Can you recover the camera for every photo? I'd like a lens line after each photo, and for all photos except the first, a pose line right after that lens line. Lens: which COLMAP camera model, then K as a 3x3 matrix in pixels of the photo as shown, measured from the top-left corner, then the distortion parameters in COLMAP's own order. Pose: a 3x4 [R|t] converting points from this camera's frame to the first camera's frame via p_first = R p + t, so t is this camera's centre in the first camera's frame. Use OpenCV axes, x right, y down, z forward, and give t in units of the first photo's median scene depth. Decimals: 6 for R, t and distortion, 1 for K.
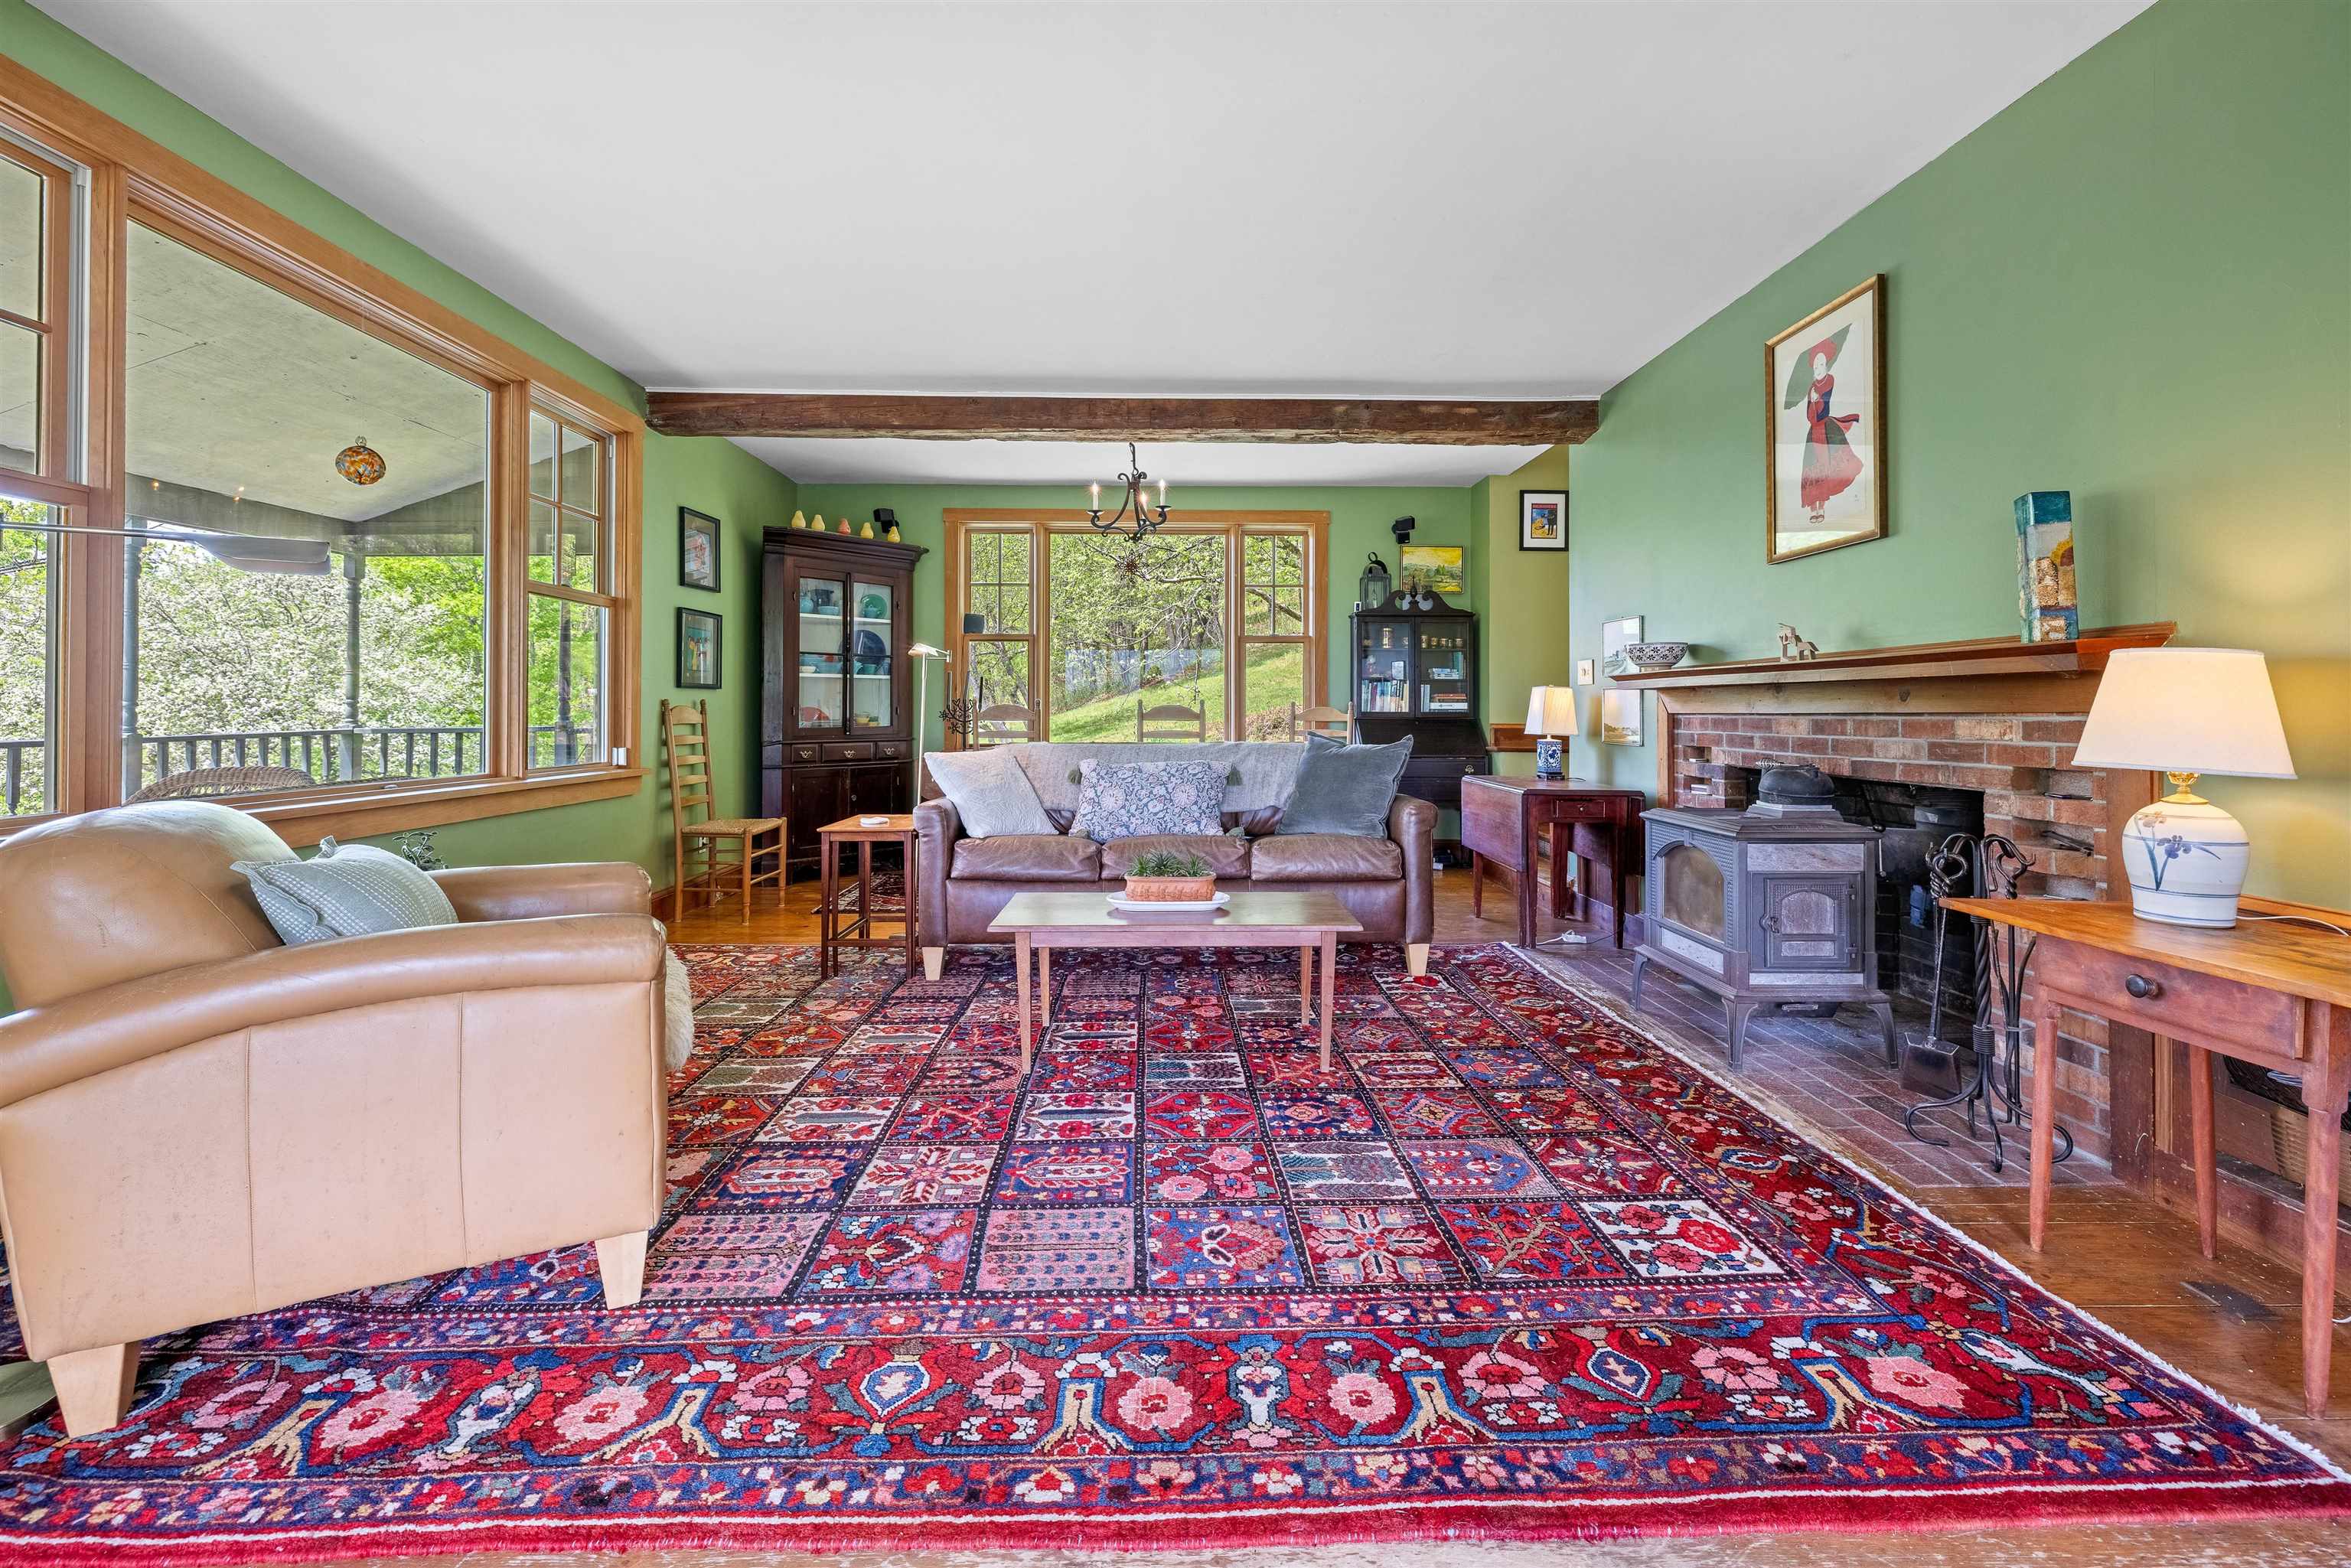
lens RADIAL K [[1008.2, 0, 1173.8], [0, 1008.2, 715.8], [0, 0, 1]] dist [-0.001795, -0.000324]
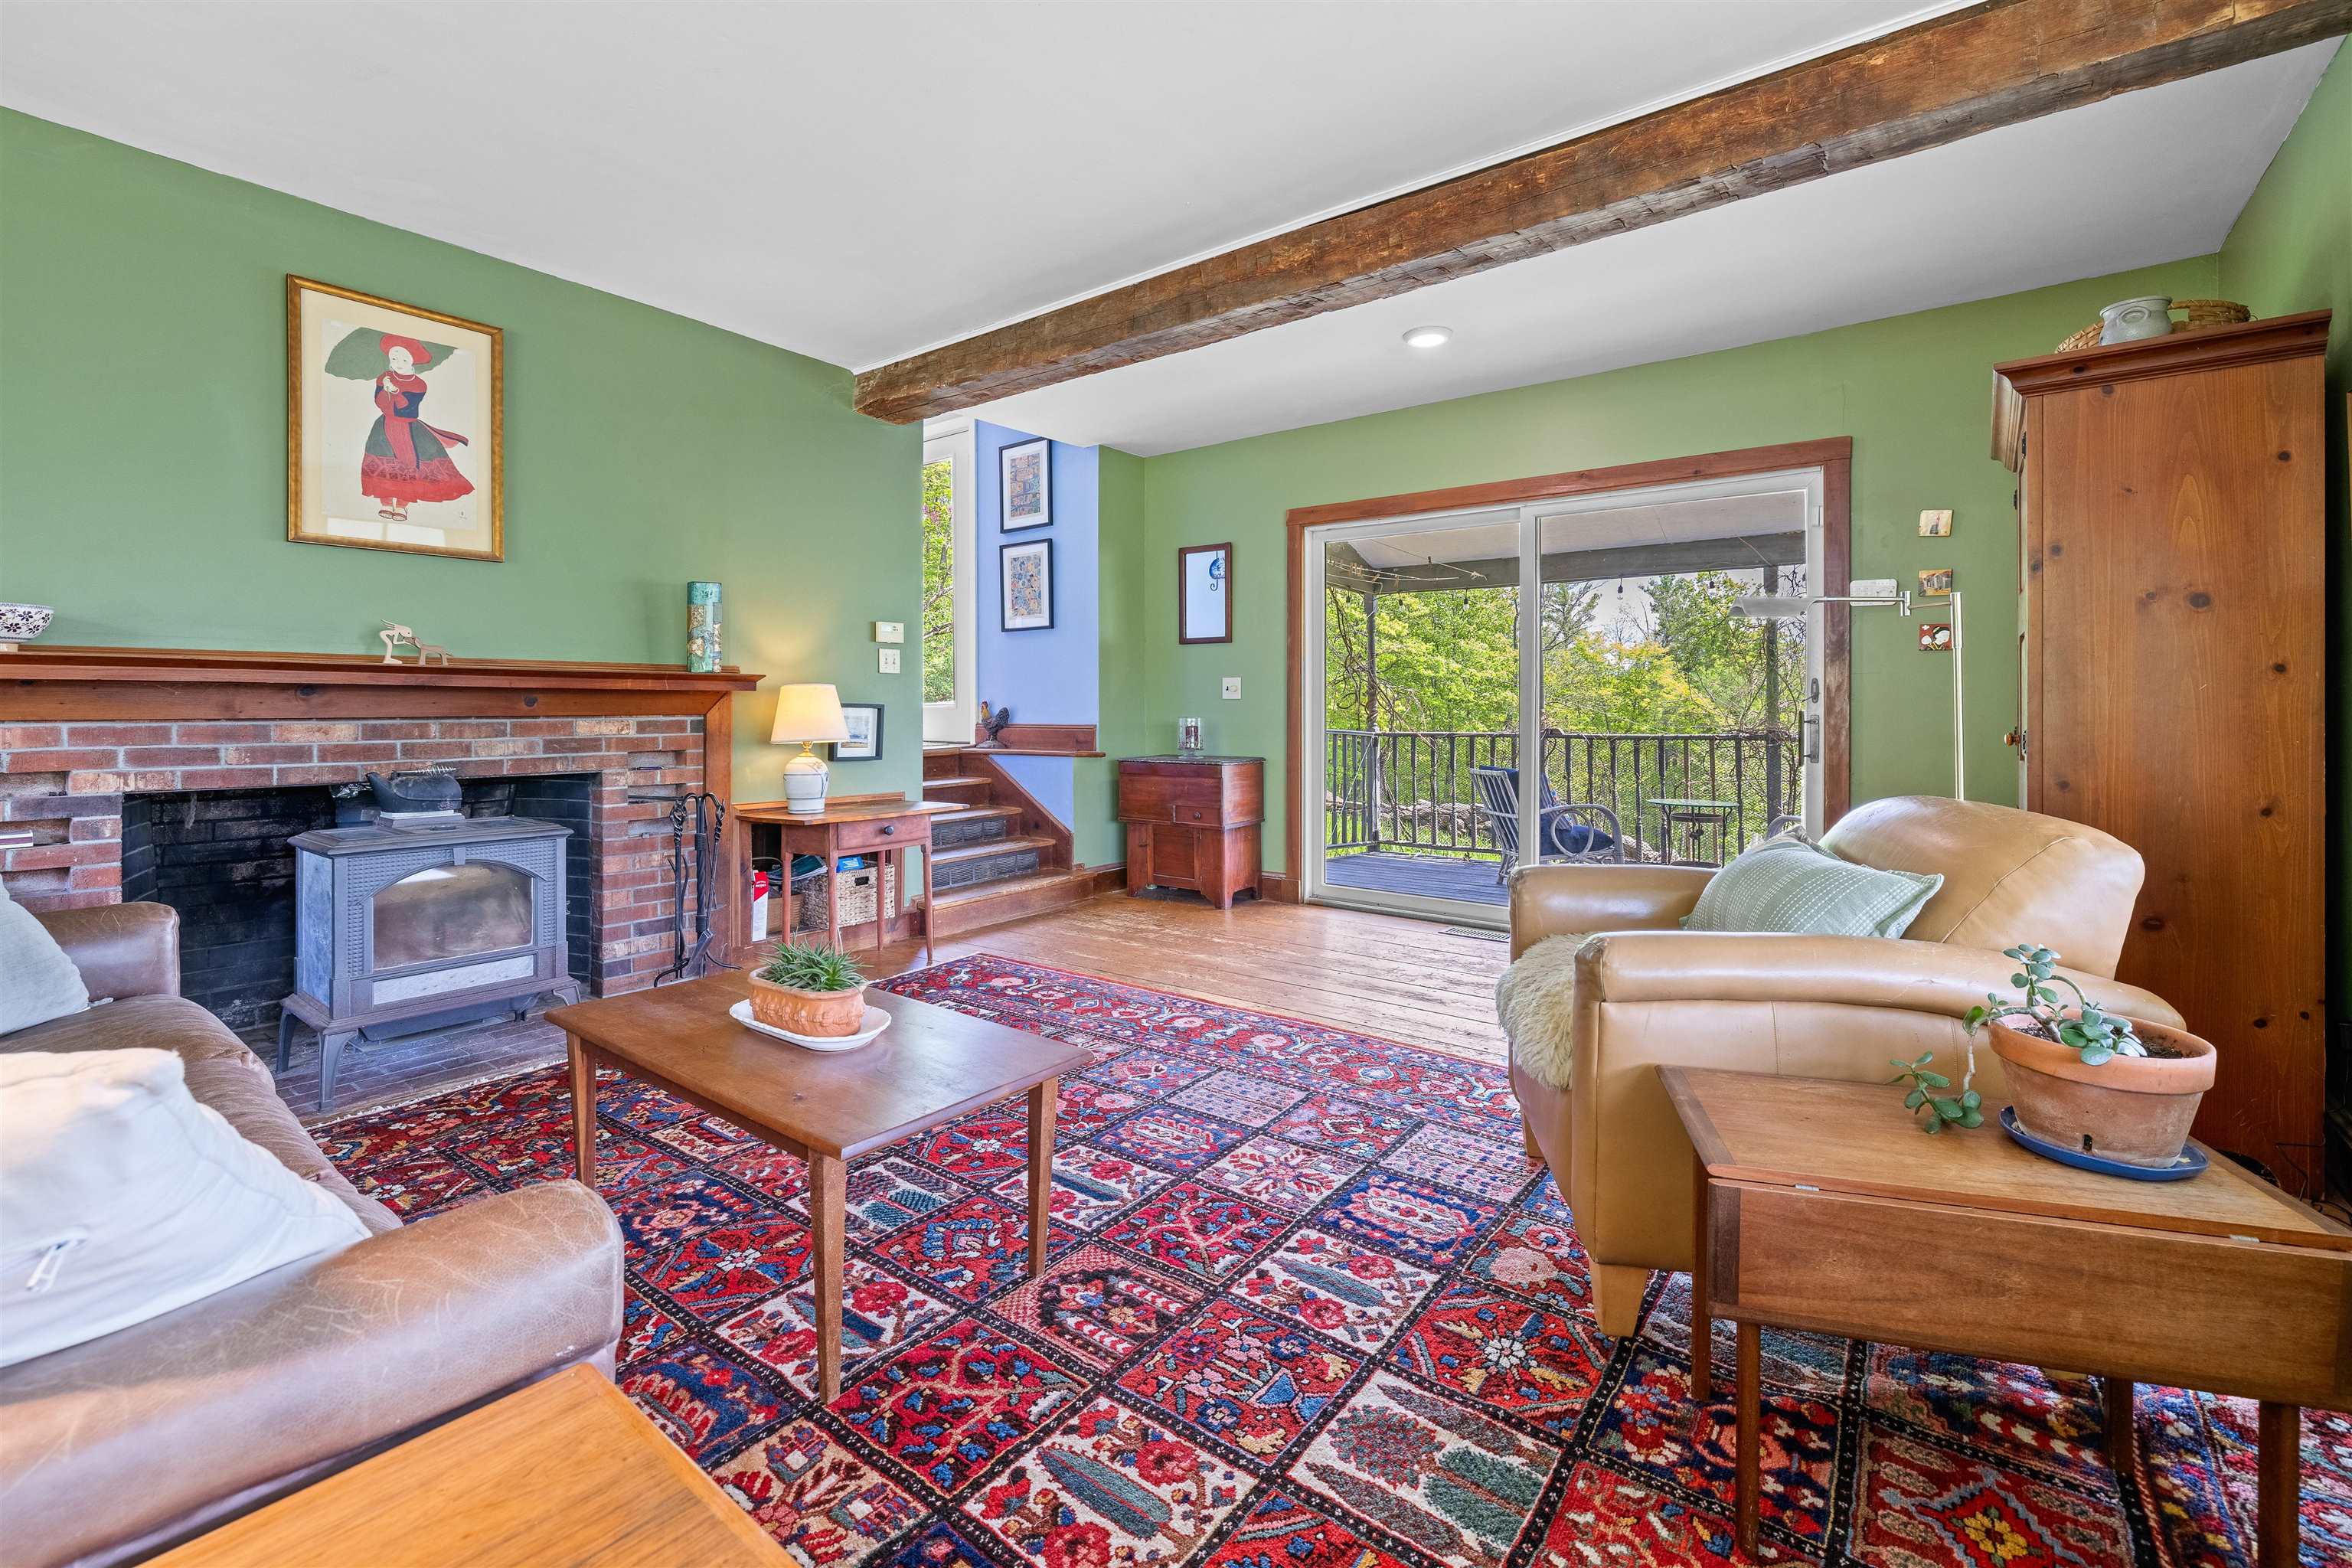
lens RADIAL K [[1008.6, 0, 1174.3], [0, 1008.6, 715.8], [0, 0, 1]] dist [-0.001795, -0.000324]
pose [[-0.781277, -0.004277, 0.624169, -0.759545], [0.001696, 0.999958, 0.008976, -0.015443], [-0.624182, 0.008071, -0.781237, 1.775953]]
